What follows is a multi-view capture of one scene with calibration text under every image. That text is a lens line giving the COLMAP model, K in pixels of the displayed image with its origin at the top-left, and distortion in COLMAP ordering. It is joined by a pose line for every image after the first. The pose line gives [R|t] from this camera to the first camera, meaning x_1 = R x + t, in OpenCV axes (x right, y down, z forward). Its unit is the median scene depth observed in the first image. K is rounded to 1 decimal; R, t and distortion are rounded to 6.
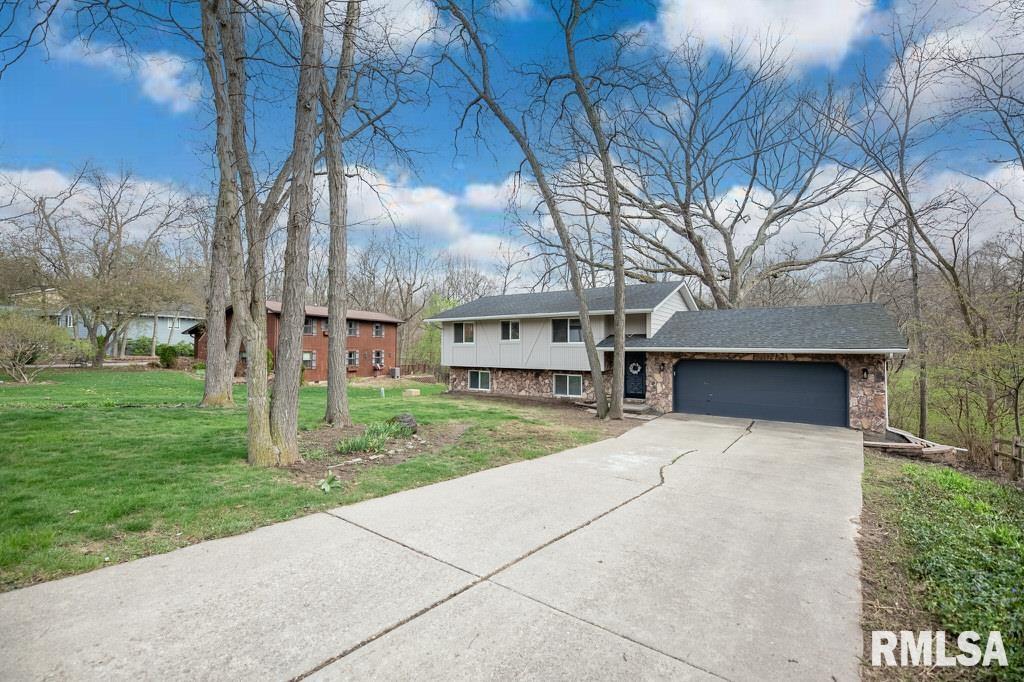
lens RADIAL K [[425.8, 0, 515.9], [0, 425.8, 341.2], [0, 0, 1]] dist [0.004163, -0.000354]
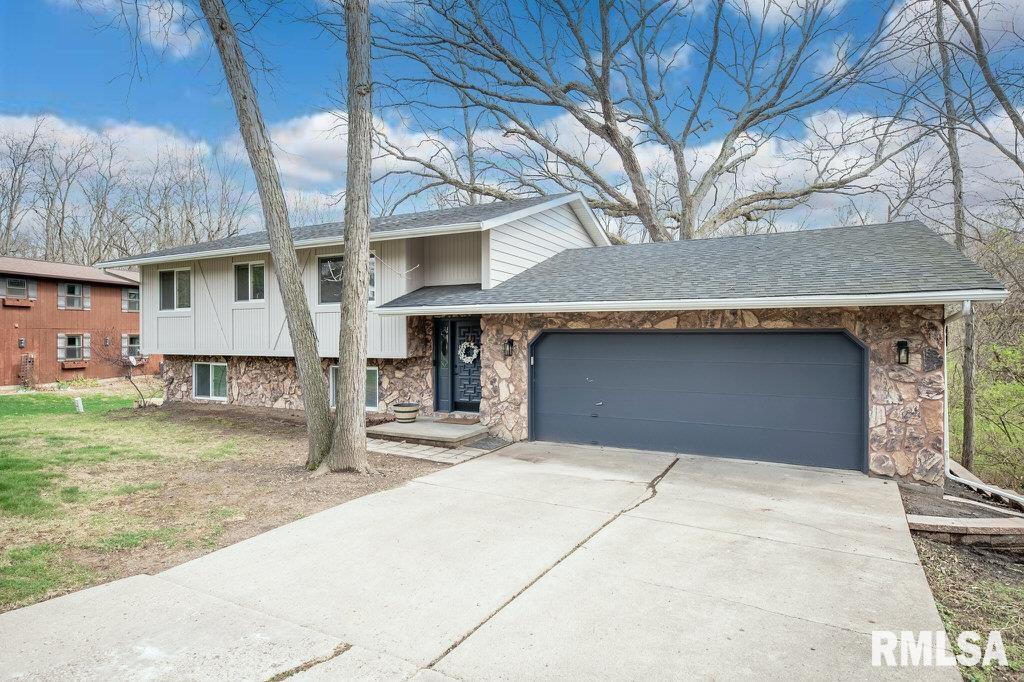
lens RADIAL K [[551.8, 0, 511.1], [0, 551.8, 340.8], [0, 0, 1]] dist [0.004951, 0.000332]
pose [[0.992555, -0.005791, 0.121662, 0.226009], [0.003292, 0.999780, 0.020733, 0.033494], [-0.121755, -0.020178, 0.992355, 0.315423]]
